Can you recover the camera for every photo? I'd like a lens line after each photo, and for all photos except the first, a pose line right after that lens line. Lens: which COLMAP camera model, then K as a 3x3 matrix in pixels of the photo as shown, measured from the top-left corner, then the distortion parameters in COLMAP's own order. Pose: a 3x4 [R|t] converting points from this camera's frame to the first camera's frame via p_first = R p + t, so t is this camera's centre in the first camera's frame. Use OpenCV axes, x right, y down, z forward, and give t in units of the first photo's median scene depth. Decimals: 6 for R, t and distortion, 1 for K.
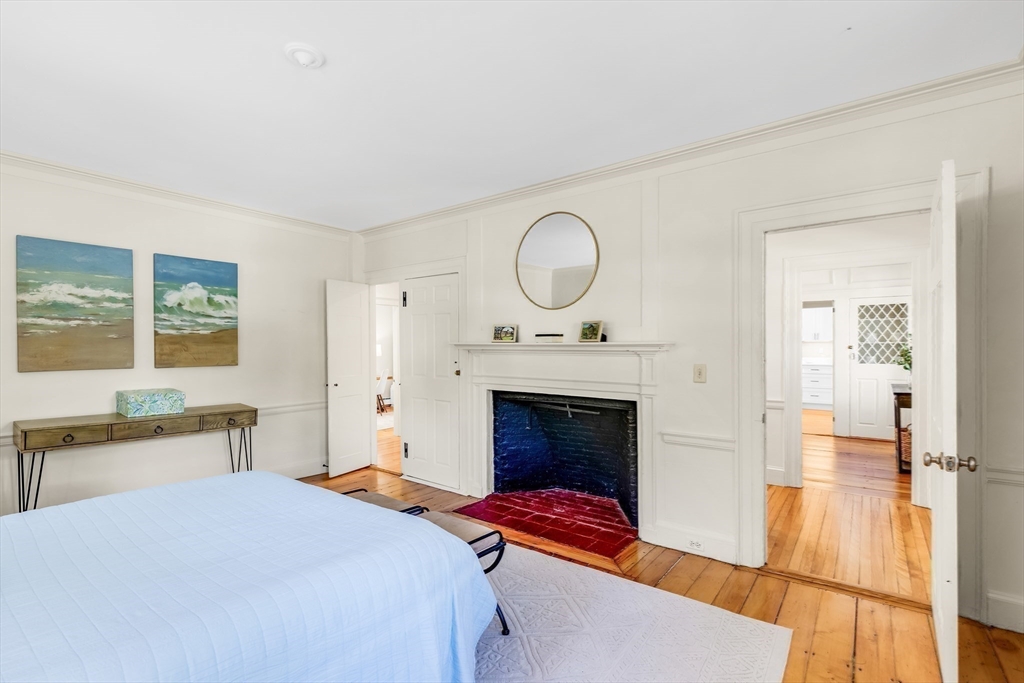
lens RADIAL K [[470.4, 0, 506.1], [0, 470.4, 343.5], [0, 0, 1]] dist [0.004870, -0.000864]
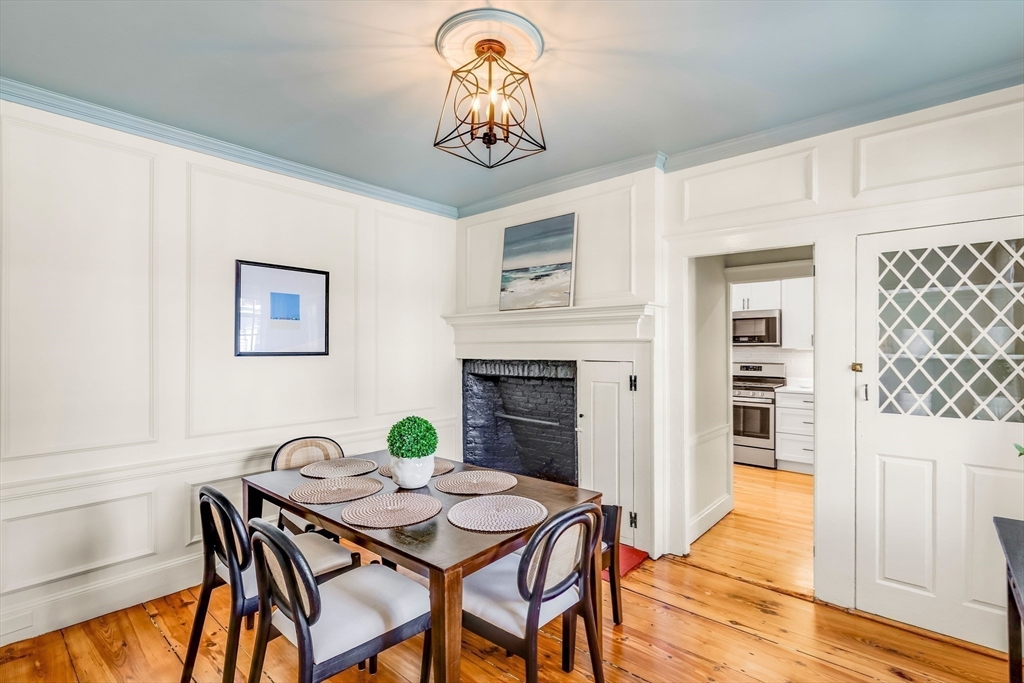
lens RADIAL K [[470.4, 0, 513.0], [0, 470.4, 344.3], [0, 0, 1]] dist [0.004870, -0.000864]
pose [[0.998408, 0.009187, -0.055652, 0.491997], [-0.009667, 0.999918, -0.008364, -0.004472], [0.055571, 0.008889, 0.998415, 0.629567]]
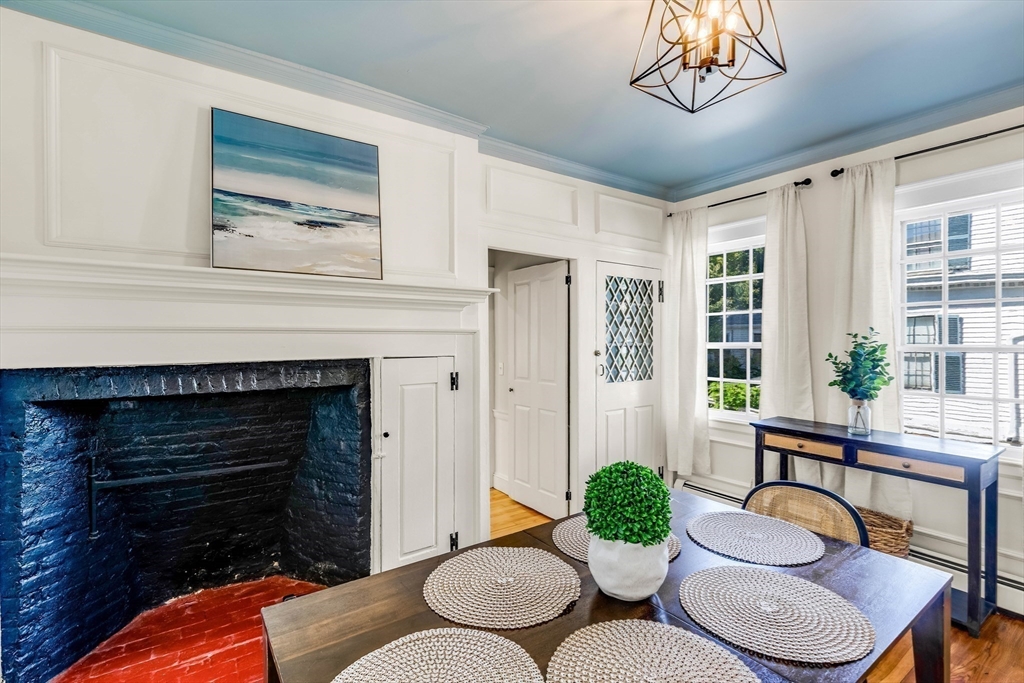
lens RADIAL K [[470.4, 0, 510.8], [0, 470.4, 339.3], [0, 0, 1]] dist [0.004870, -0.000864]
pose [[0.289251, 0.007298, 0.957226, 0.201653], [-0.000135, 0.999971, -0.007583, -0.003453], [-0.957253, 0.002064, 0.289243, 0.961264]]
